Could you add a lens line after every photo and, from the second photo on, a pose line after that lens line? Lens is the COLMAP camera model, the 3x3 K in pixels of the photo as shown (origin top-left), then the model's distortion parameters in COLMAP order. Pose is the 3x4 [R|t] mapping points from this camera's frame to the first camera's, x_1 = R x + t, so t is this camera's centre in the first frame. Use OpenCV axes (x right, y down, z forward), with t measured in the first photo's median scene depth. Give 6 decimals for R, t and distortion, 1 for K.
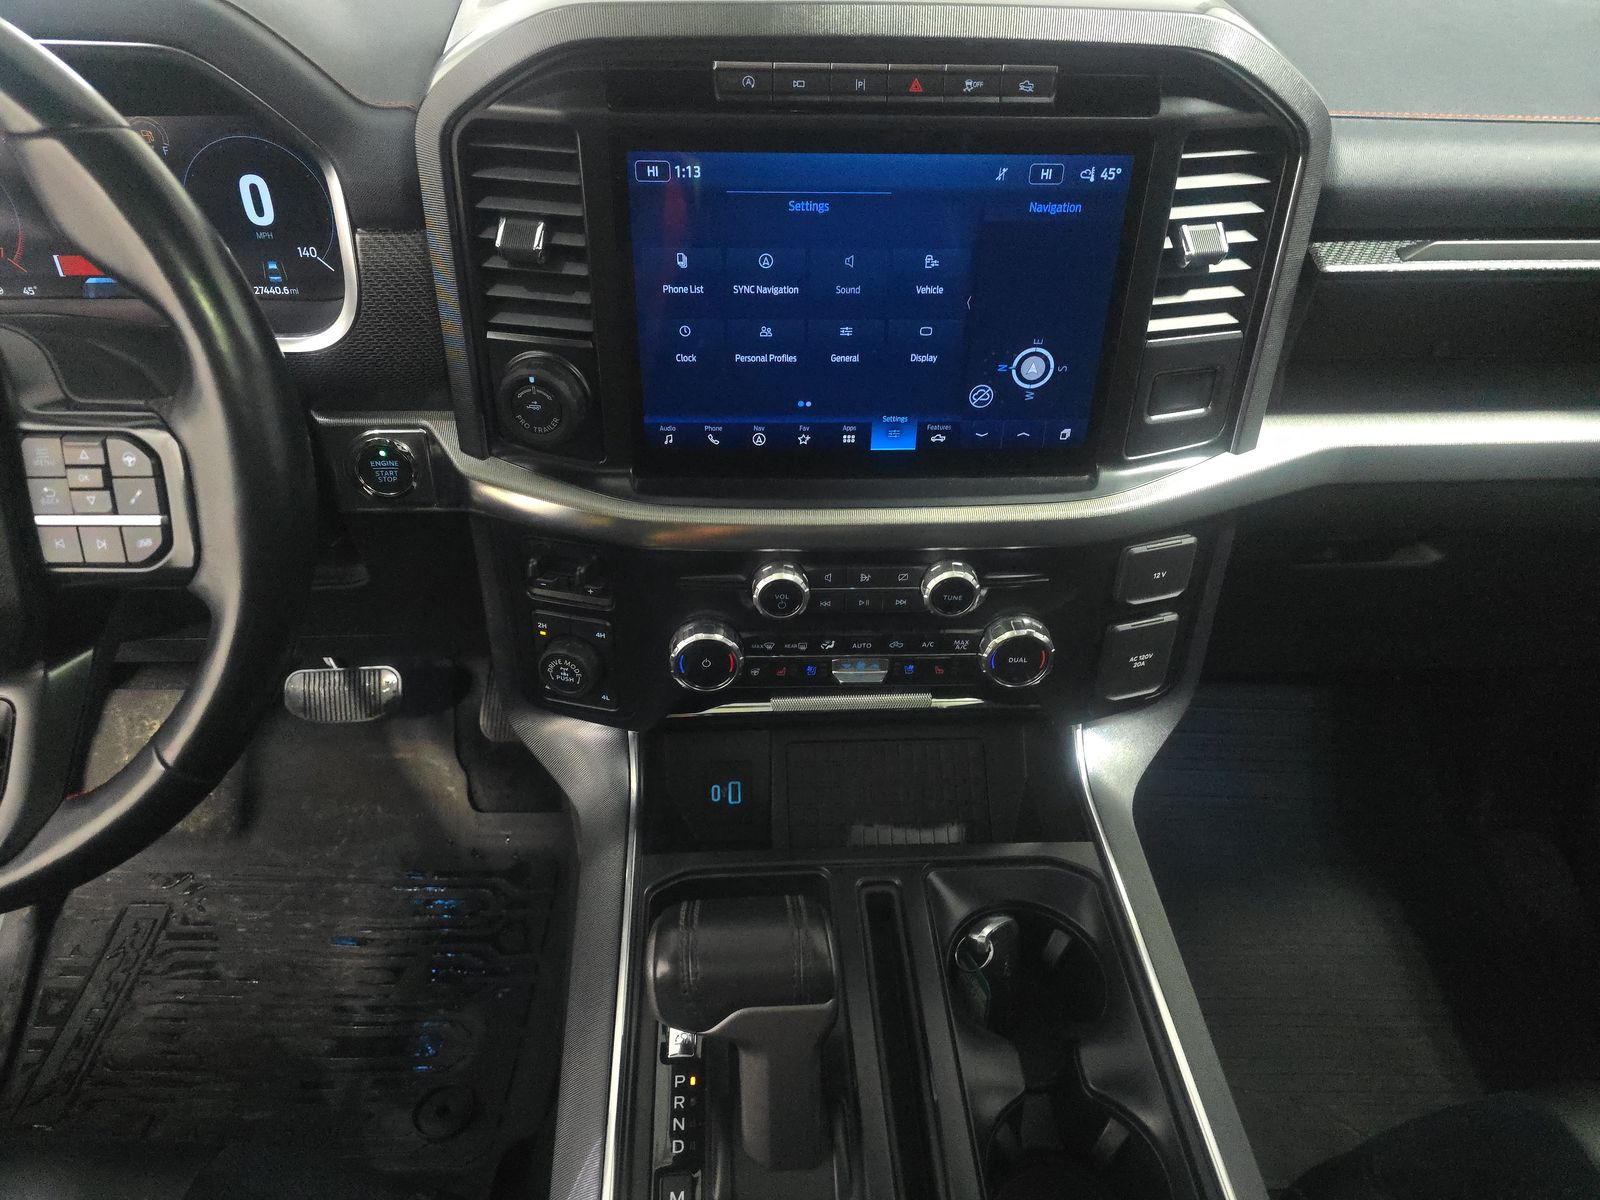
lens RADIAL K [[1044.7, 0, 800.0], [0, 1044.7, 600.0], [0, 0, 1]] dist [0.036830, -0.044705]
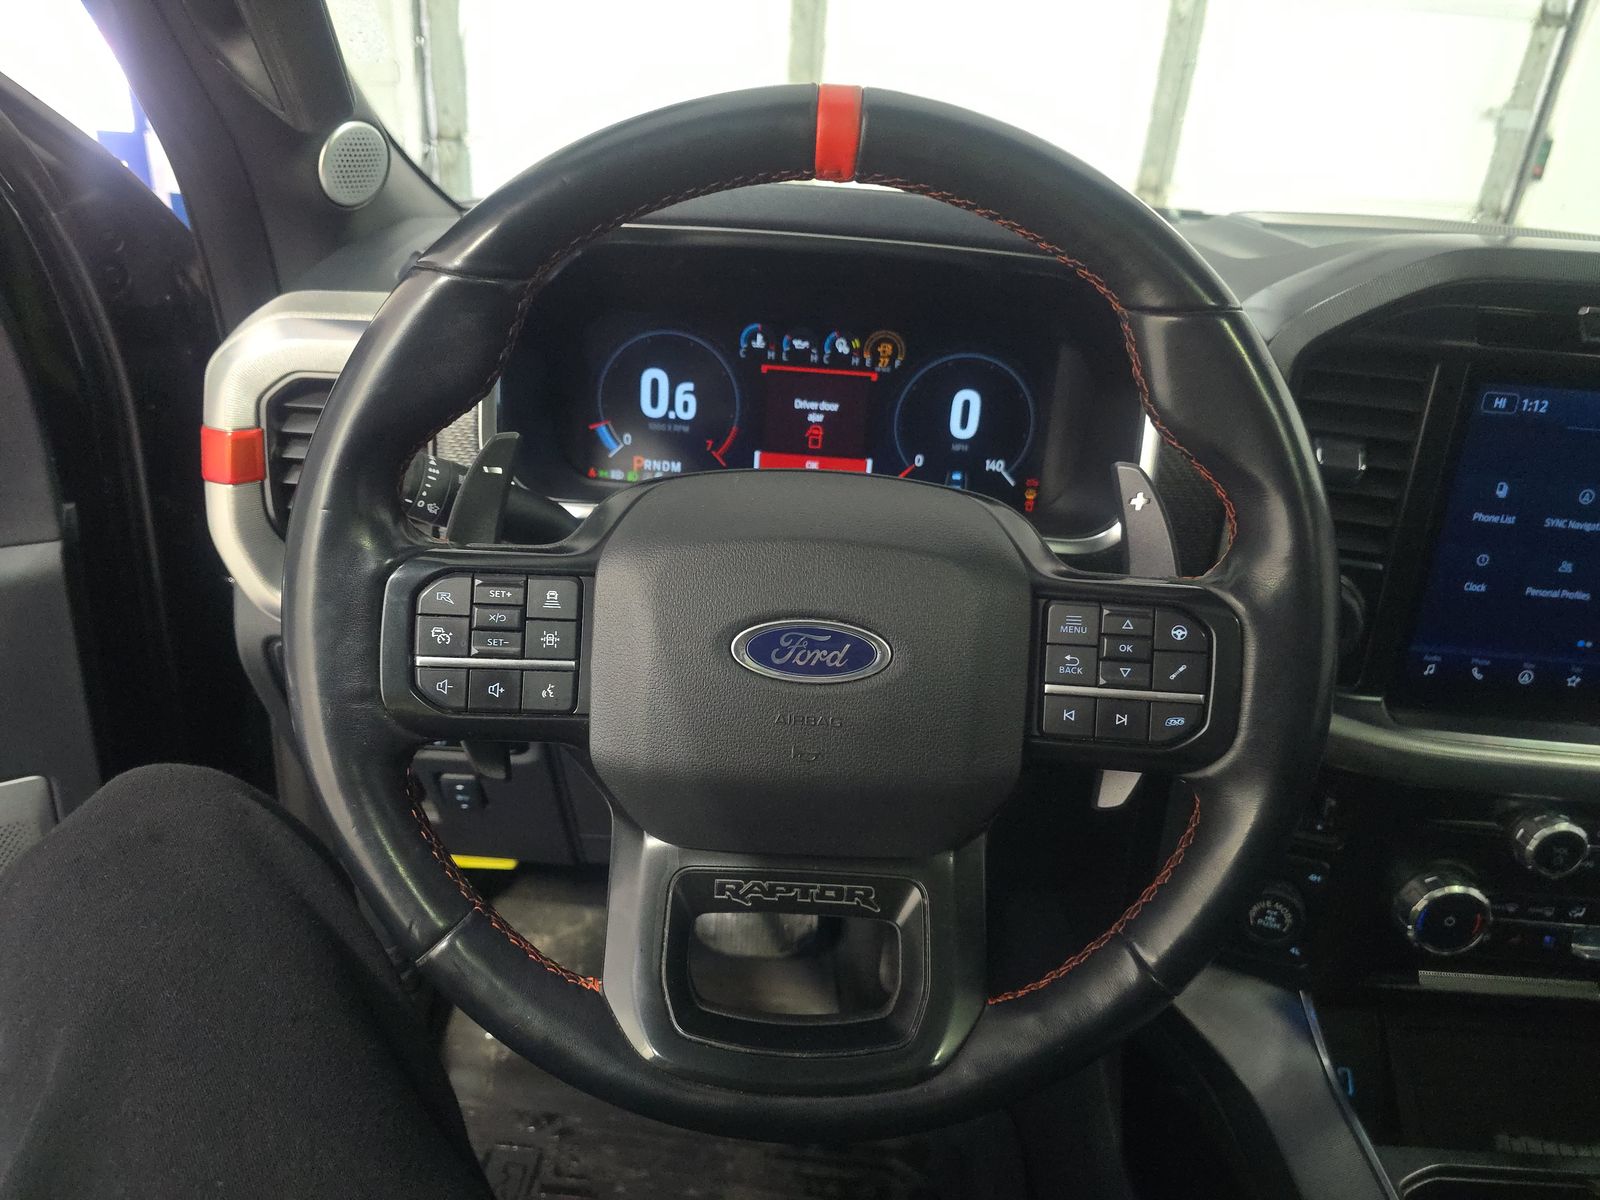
lens RADIAL K [[1044.7, 0, 800.0], [0, 1044.7, 600.0], [0, 0, 1]] dist [0.036830, -0.044705]
pose [[0.995257, 0.075937, -0.060796, -0.631407], [-0.088755, 0.964676, -0.248038, 0.070849], [0.039814, 0.252258, 0.966841, 0.042306]]
